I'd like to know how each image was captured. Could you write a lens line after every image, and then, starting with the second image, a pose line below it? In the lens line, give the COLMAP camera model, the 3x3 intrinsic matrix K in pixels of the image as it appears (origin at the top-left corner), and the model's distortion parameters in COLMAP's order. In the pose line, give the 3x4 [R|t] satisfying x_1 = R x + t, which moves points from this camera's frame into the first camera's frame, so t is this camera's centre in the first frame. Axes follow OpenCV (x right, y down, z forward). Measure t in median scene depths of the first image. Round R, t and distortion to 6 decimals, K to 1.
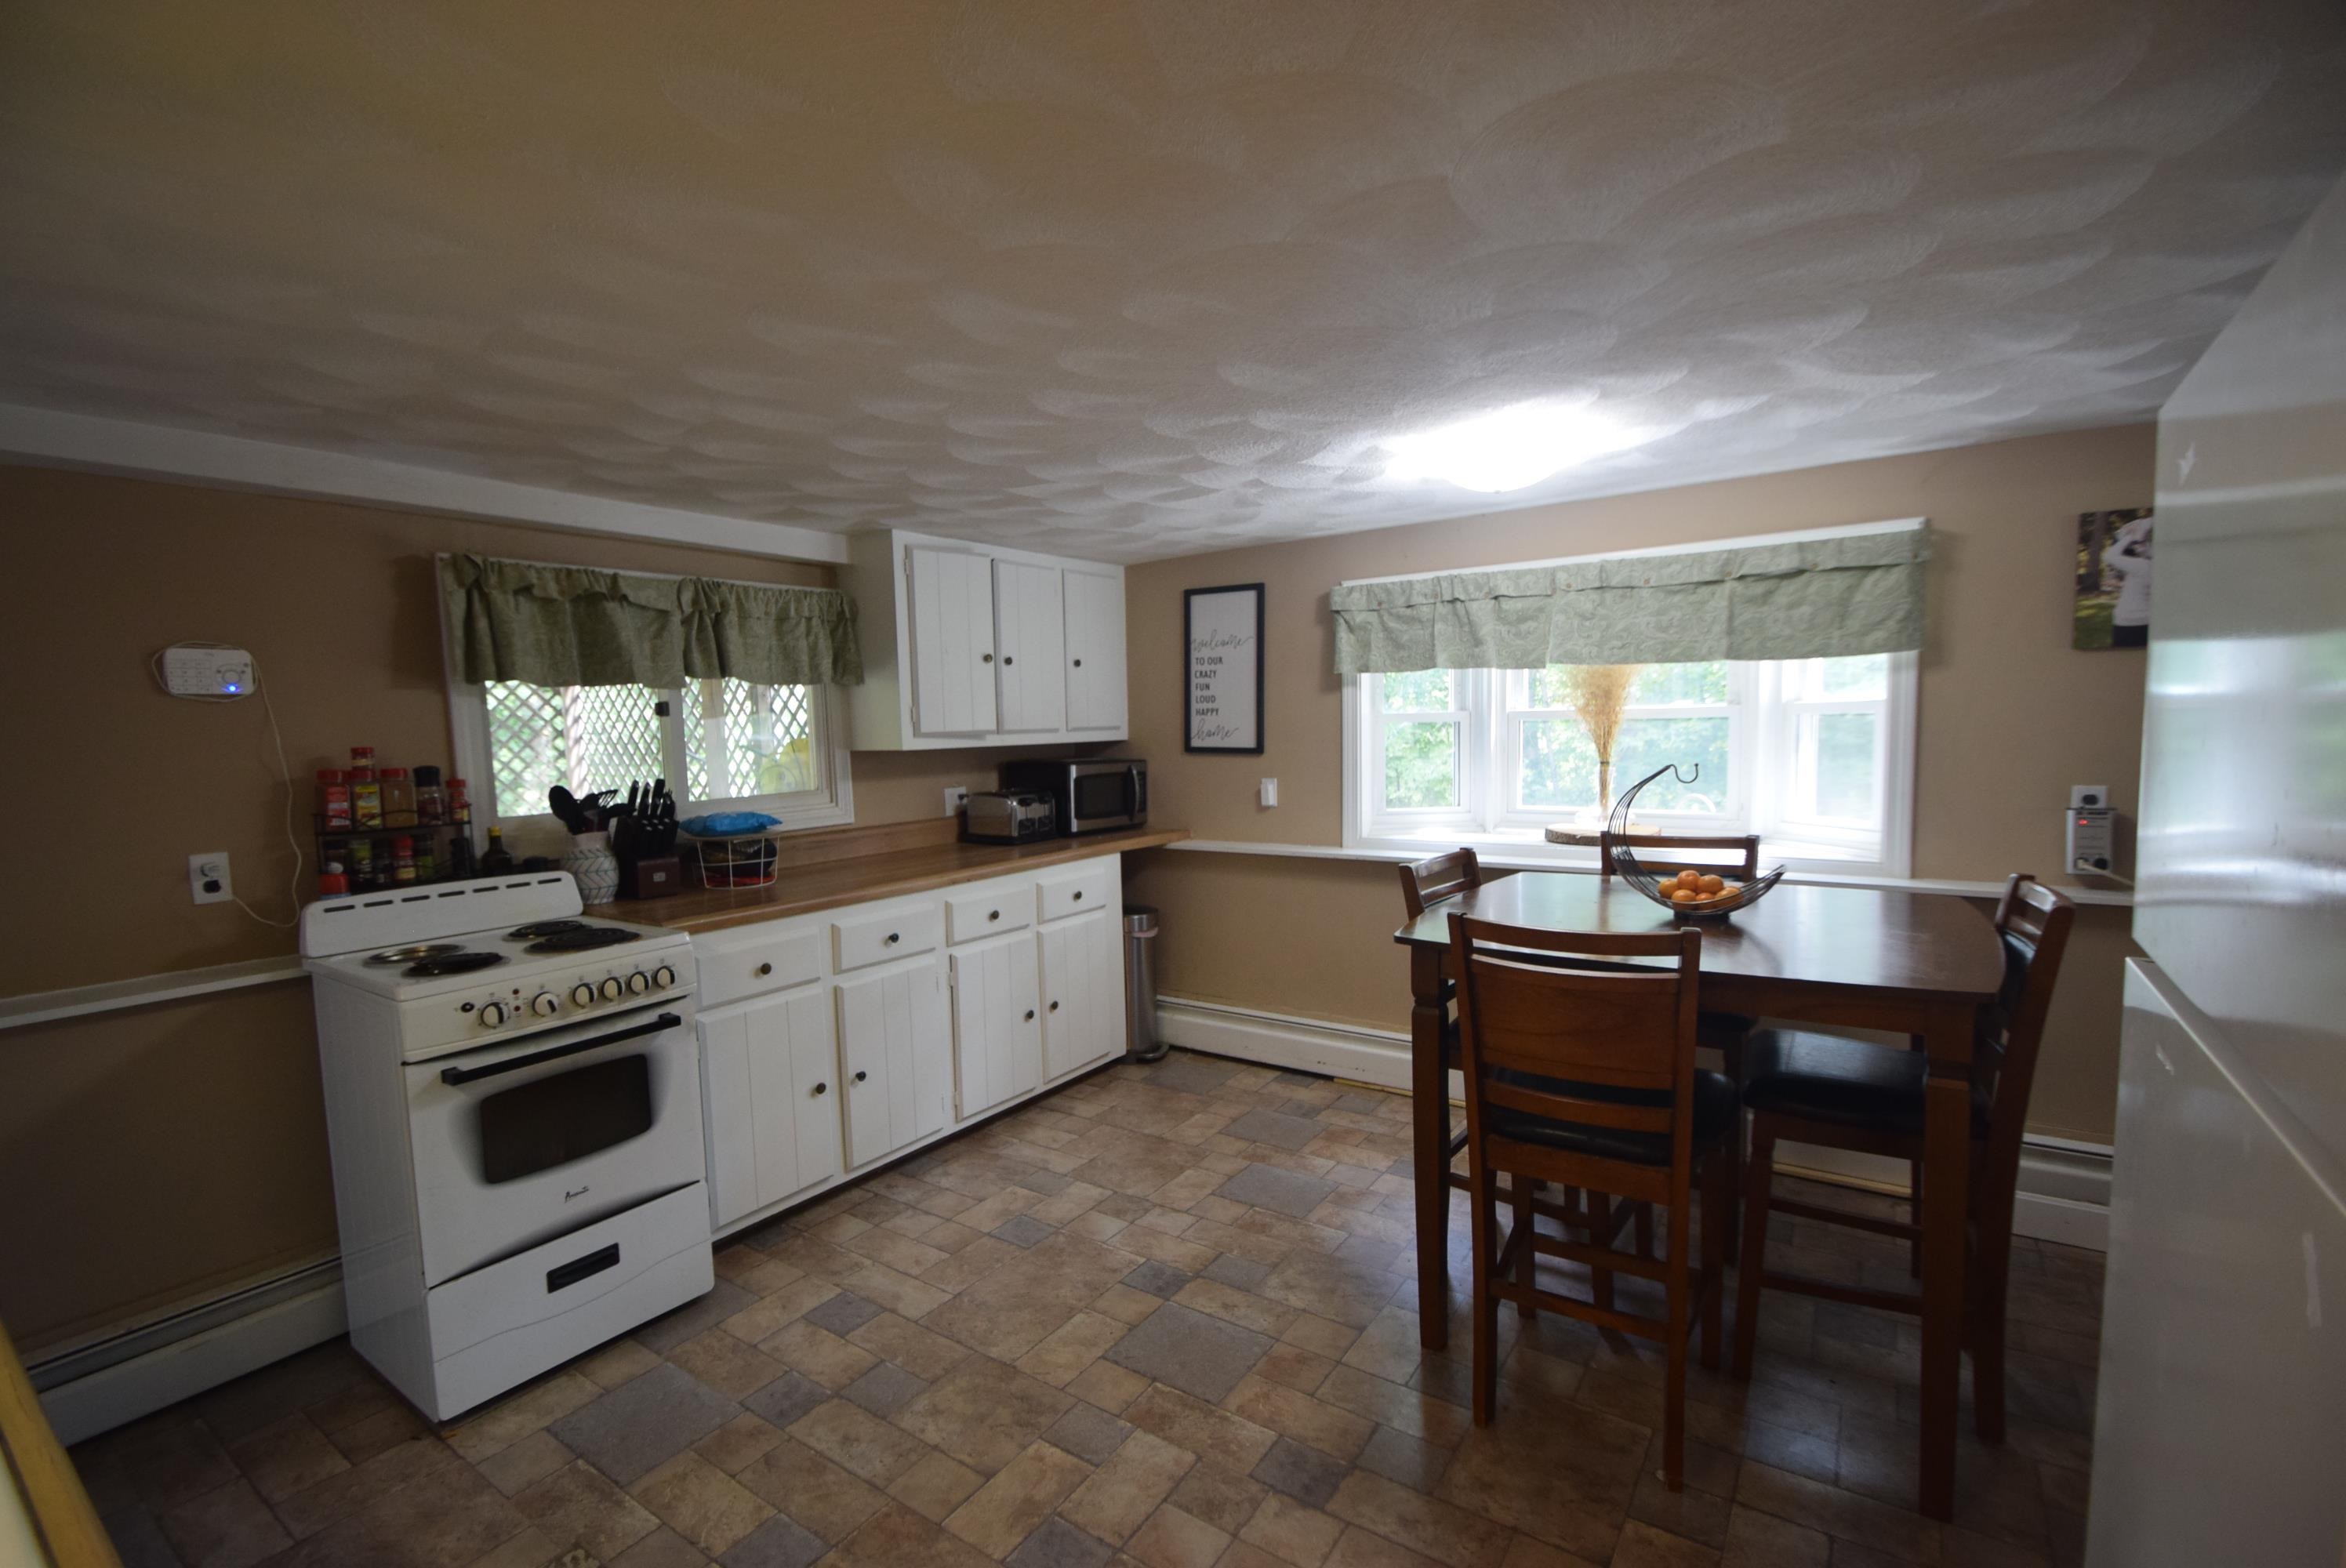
lens RADIAL K [[1033.3, 0, 1135.9], [0, 1033.3, 792.9], [0, 0, 1]] dist [0.006695, -0.010225]
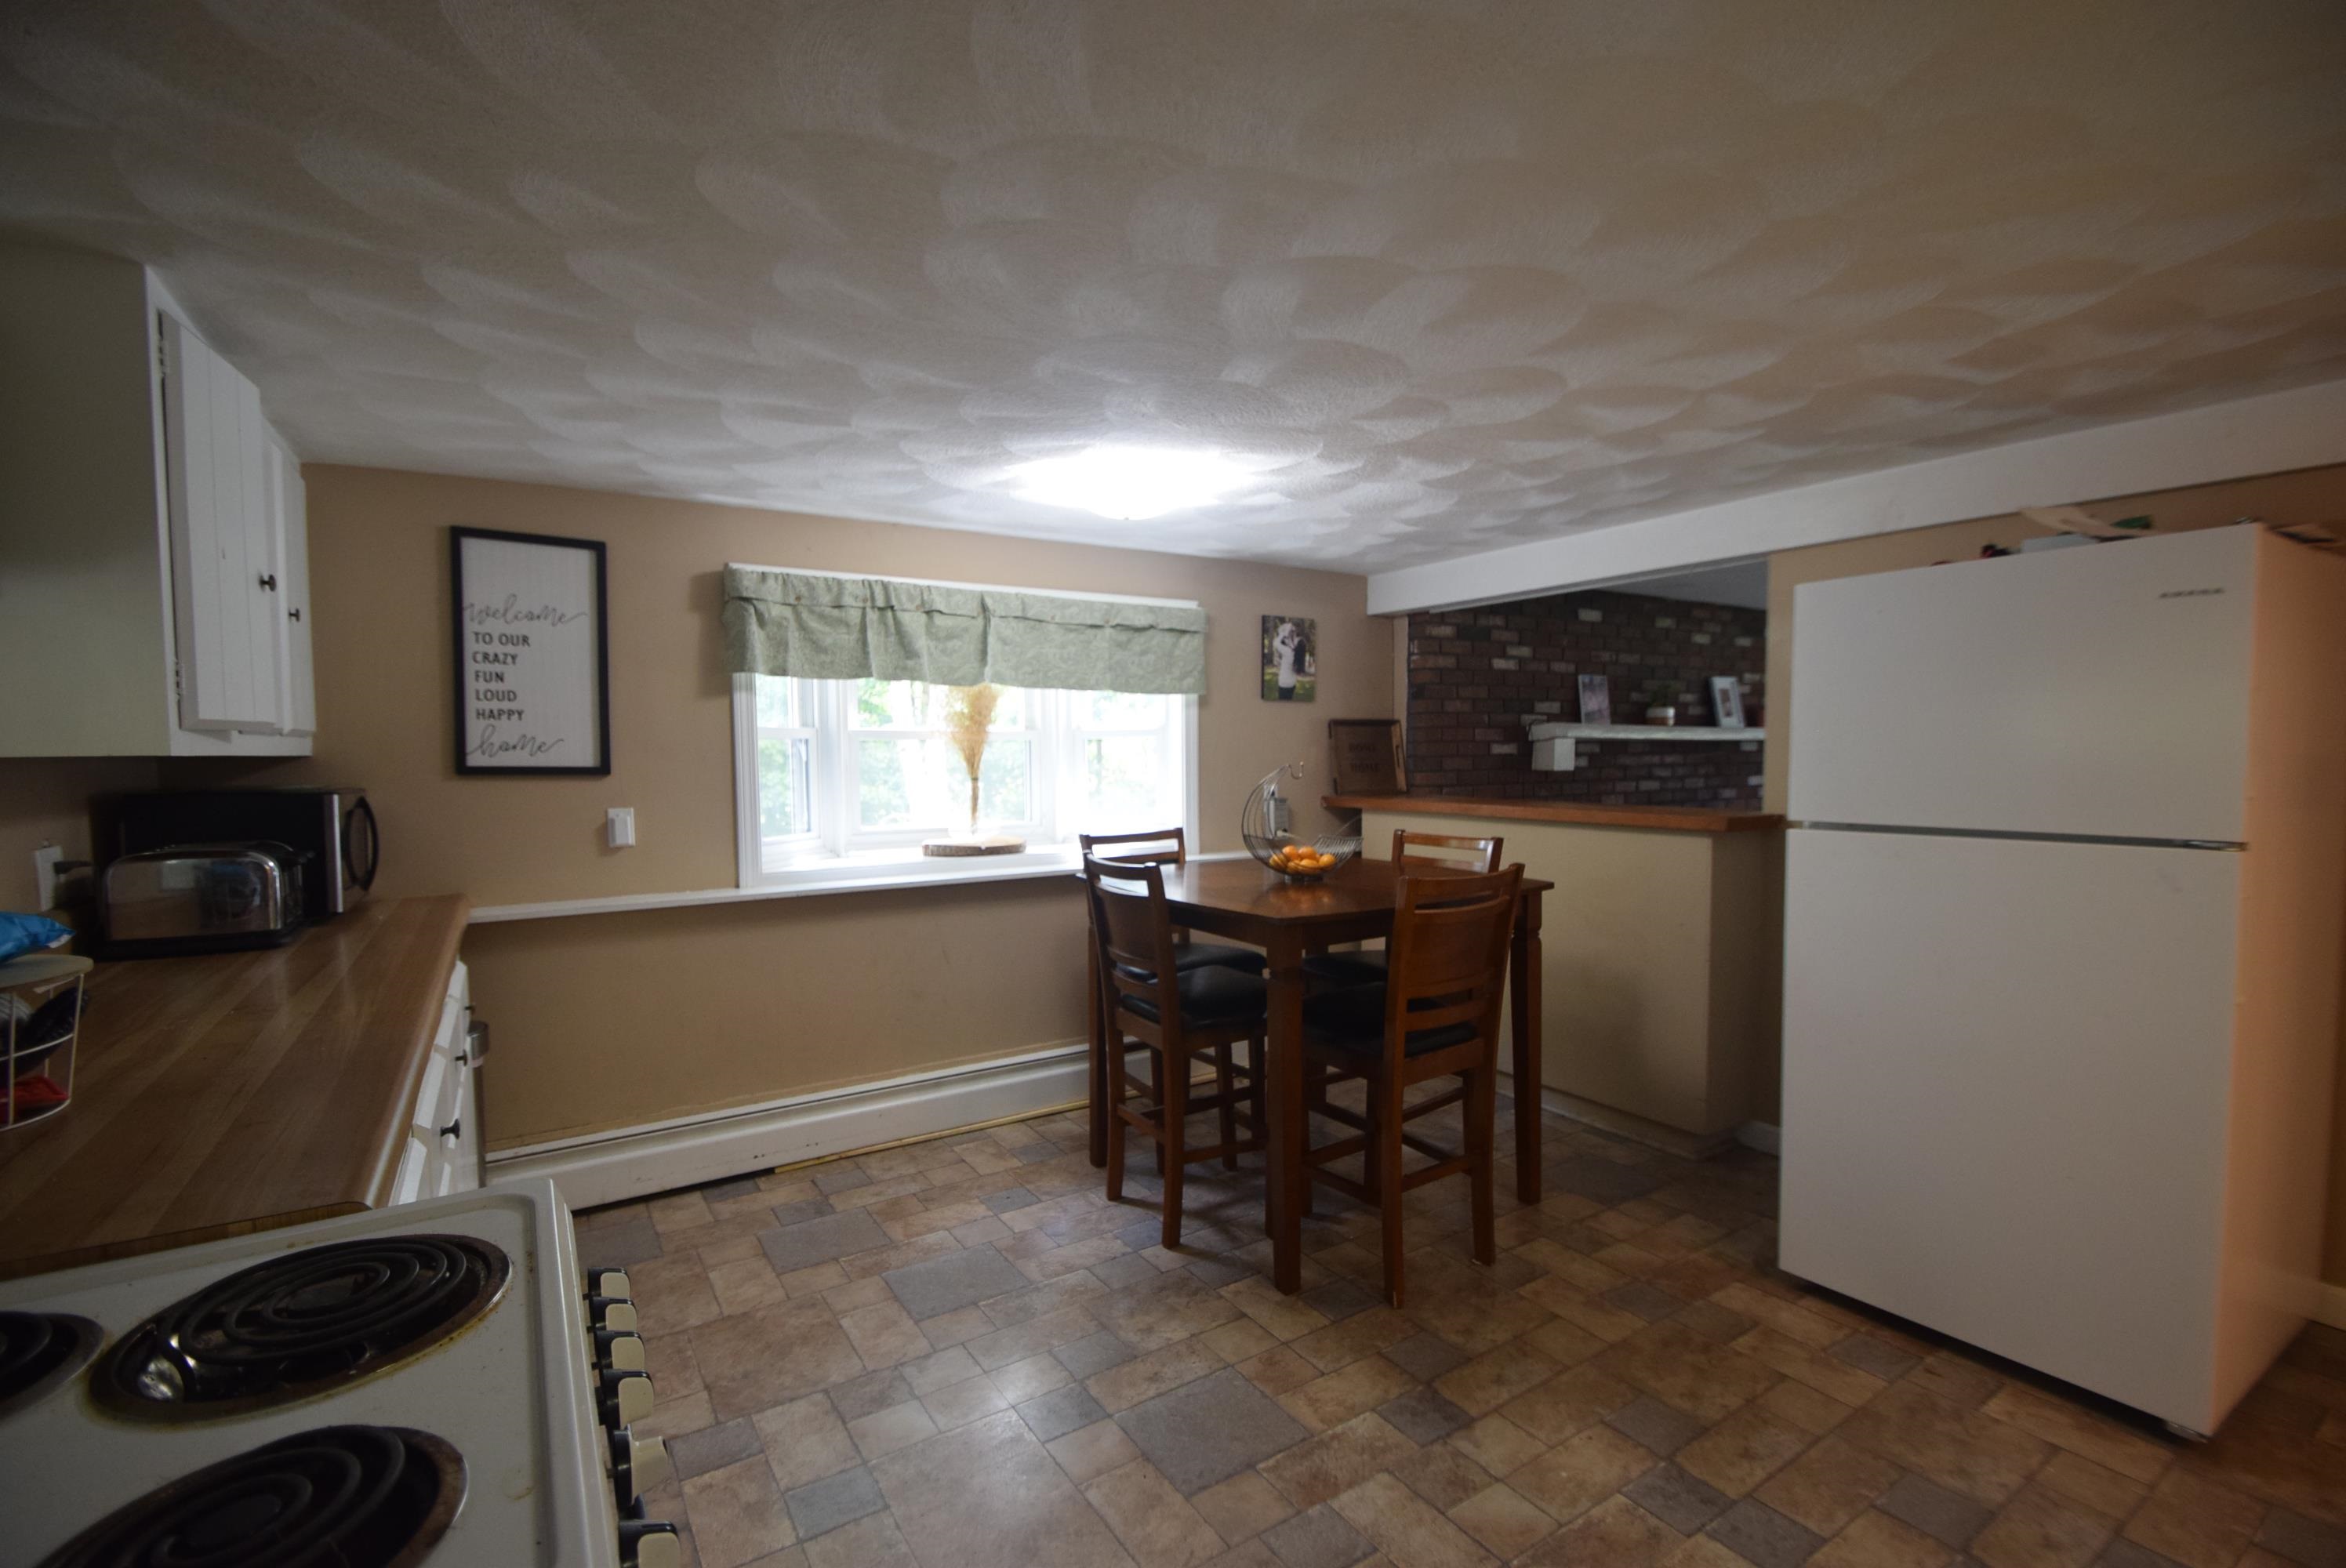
lens RADIAL K [[1033.3, 0, 1159.3], [0, 1033.3, 789.8], [0, 0, 1]] dist [0.006695, -0.010225]
pose [[0.372095, -0.014063, 0.928088, -0.475748], [0.061063, 0.998090, -0.009358, 0.004007], [-0.926184, 0.060154, 0.372243, 0.422968]]
